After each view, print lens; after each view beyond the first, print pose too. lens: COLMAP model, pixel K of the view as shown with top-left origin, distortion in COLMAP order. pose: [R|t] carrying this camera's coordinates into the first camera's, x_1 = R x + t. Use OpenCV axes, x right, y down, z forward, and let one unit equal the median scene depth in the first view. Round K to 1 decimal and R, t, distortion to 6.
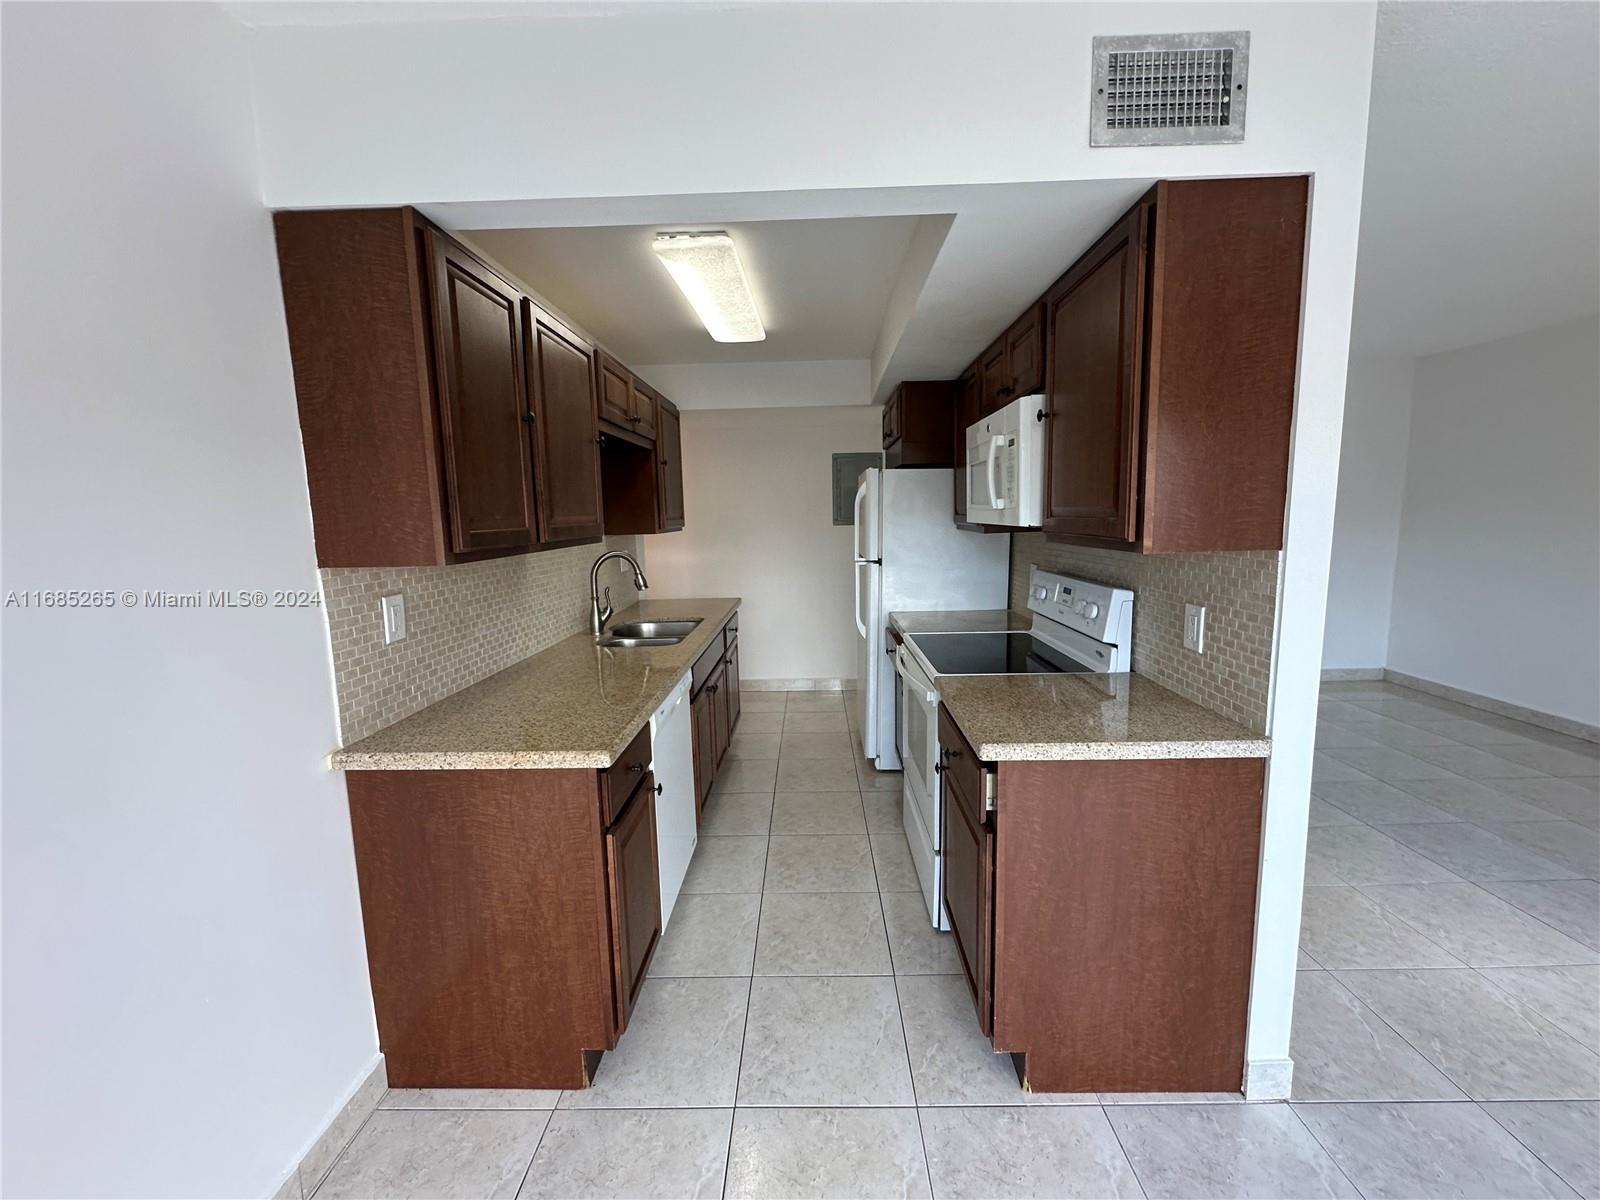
lens RADIAL K [[637.6, 0, 800.0], [0, 637.6, 600.0], [0, 0, 1]] dist [-0.001279, 0.000088]
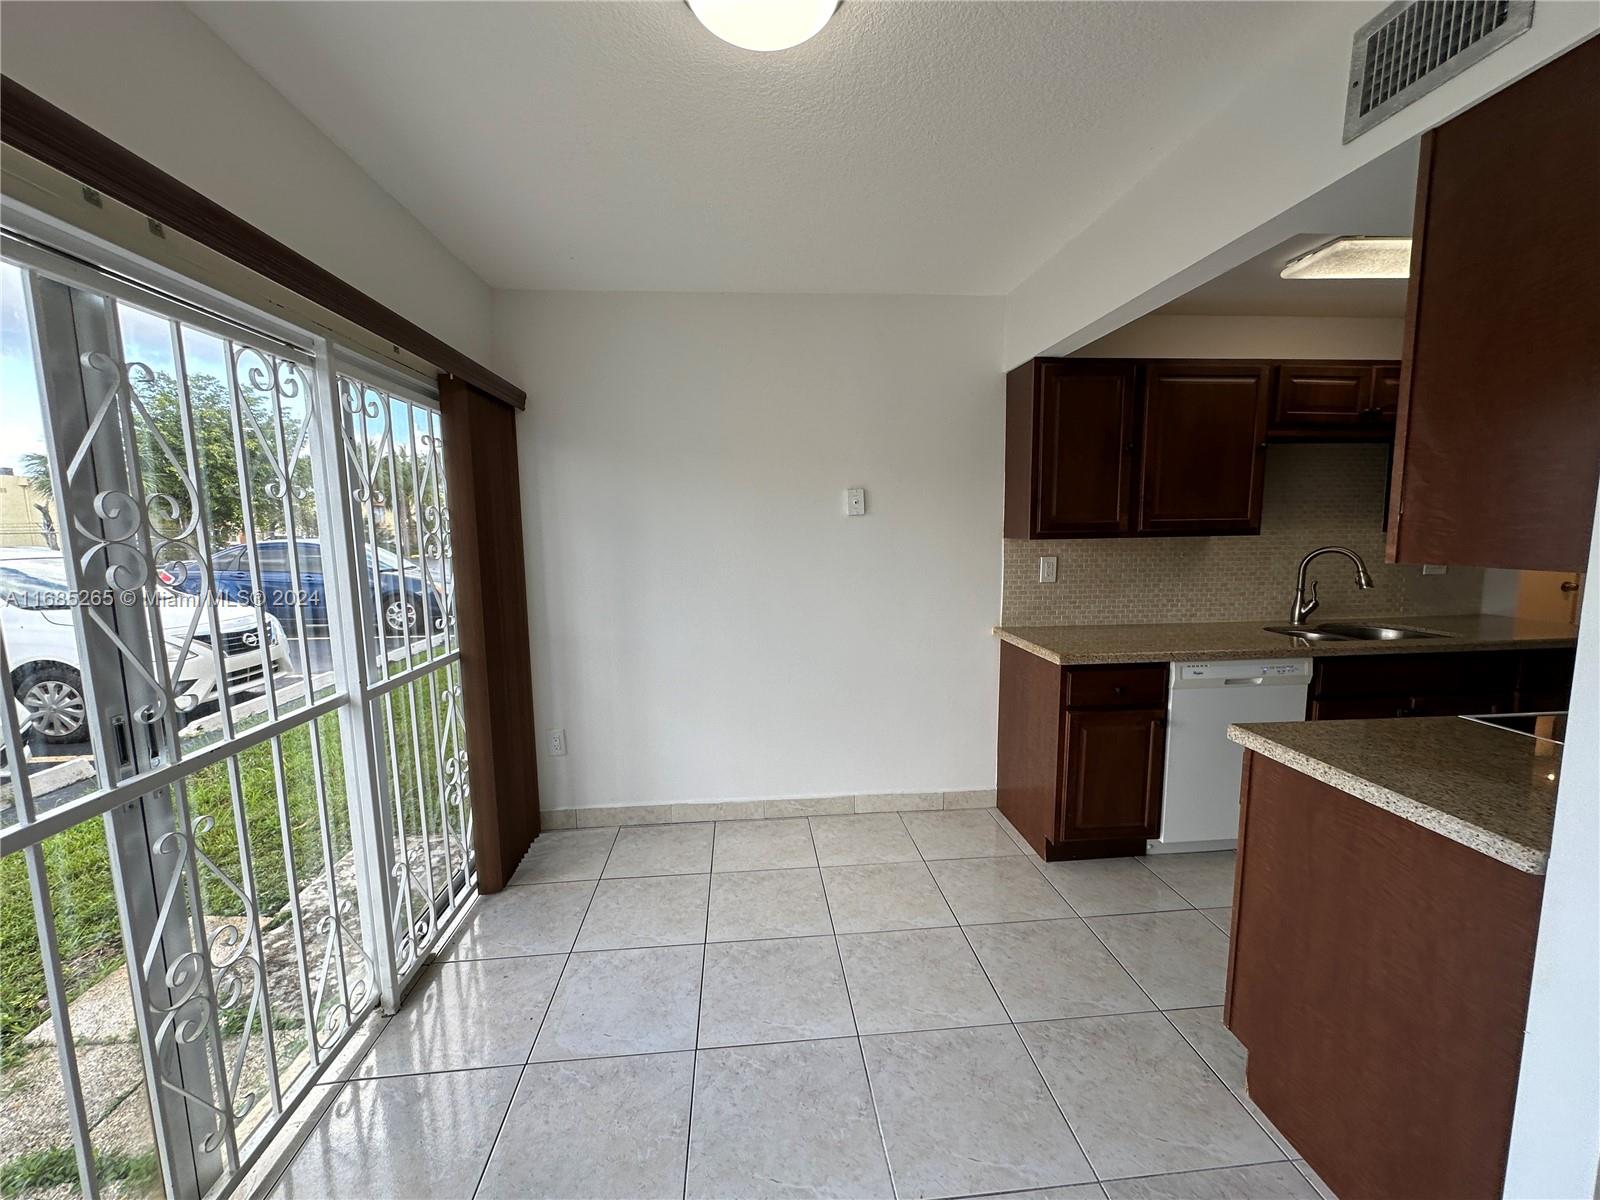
lens RADIAL K [[637.6, 0, 800.0], [0, 637.6, 600.0], [0, 0, 1]] dist [-0.001279, 0.000088]
pose [[0.109294, 0.140523, -0.984027, 1.243271], [-0.125363, 0.984001, 0.126595, -0.030678], [0.986072, 0.109525, 0.125162, 0.104539]]
